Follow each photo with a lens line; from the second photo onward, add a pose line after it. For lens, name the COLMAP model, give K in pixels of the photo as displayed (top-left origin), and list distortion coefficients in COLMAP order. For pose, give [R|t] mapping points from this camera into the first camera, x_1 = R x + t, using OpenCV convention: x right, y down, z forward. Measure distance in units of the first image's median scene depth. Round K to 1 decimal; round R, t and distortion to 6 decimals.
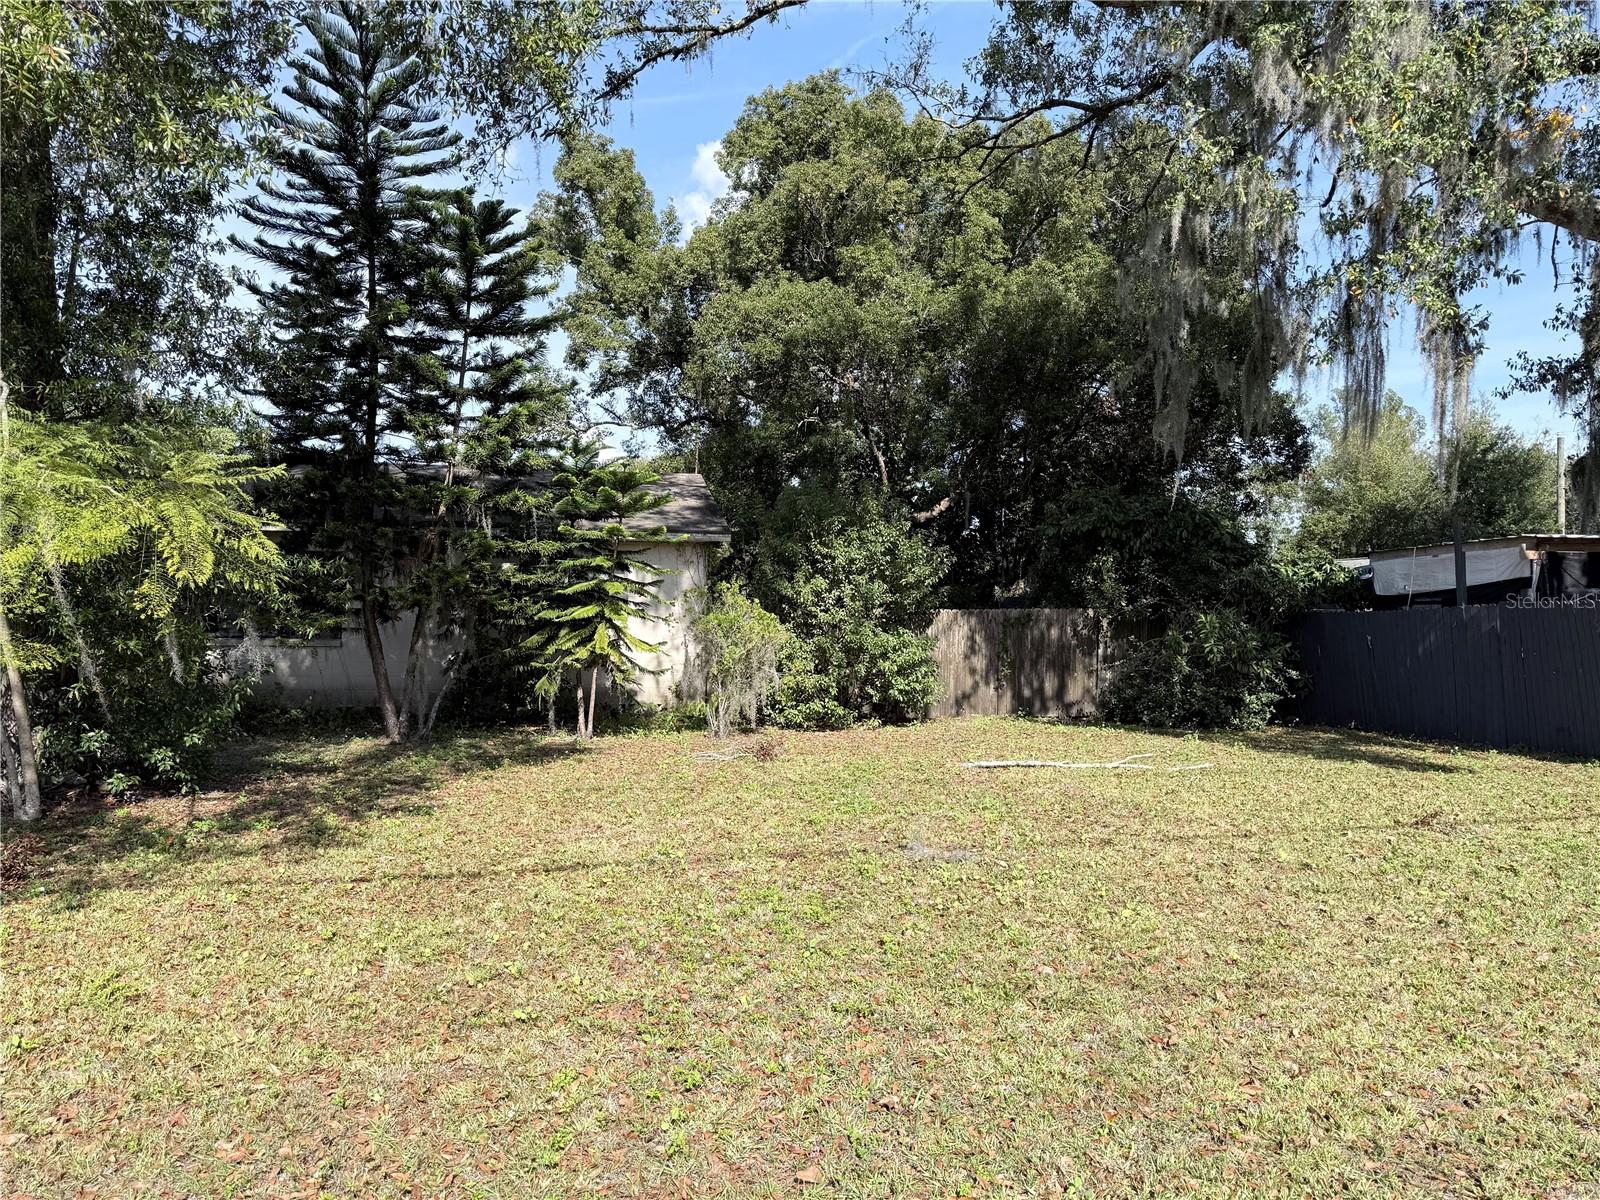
lens RADIAL K [[1107.2, 0, 800.0], [0, 1107.2, 600.0], [0, 0, 1]] dist [0.002393, -0.000751]
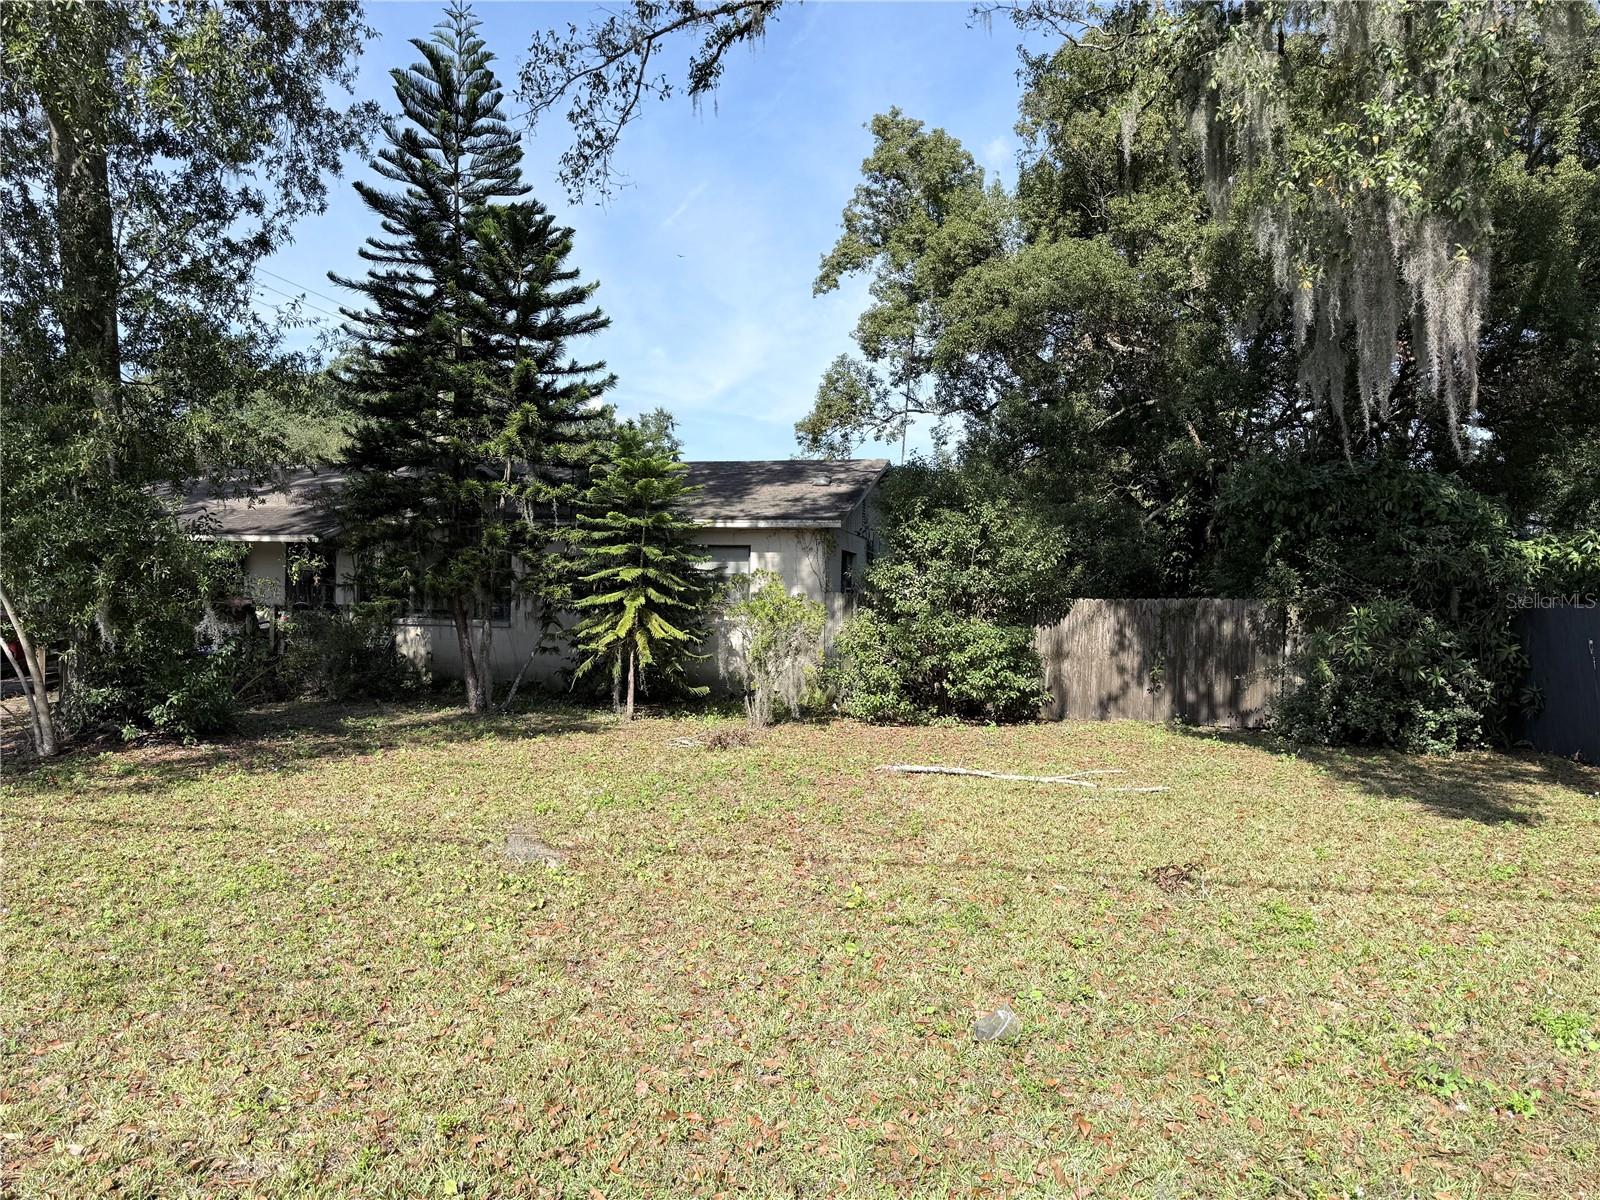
lens RADIAL K [[1115.6, 0, 800.0], [0, 1115.6, 600.0], [0, 0, 1]] dist [0.022200, 0.000408]
pose [[0.908313, 0.008398, -0.418206, 0.294490], [-0.005103, 0.999947, 0.008995, 0.002477], [0.418259, -0.006036, 0.908308, 0.089274]]
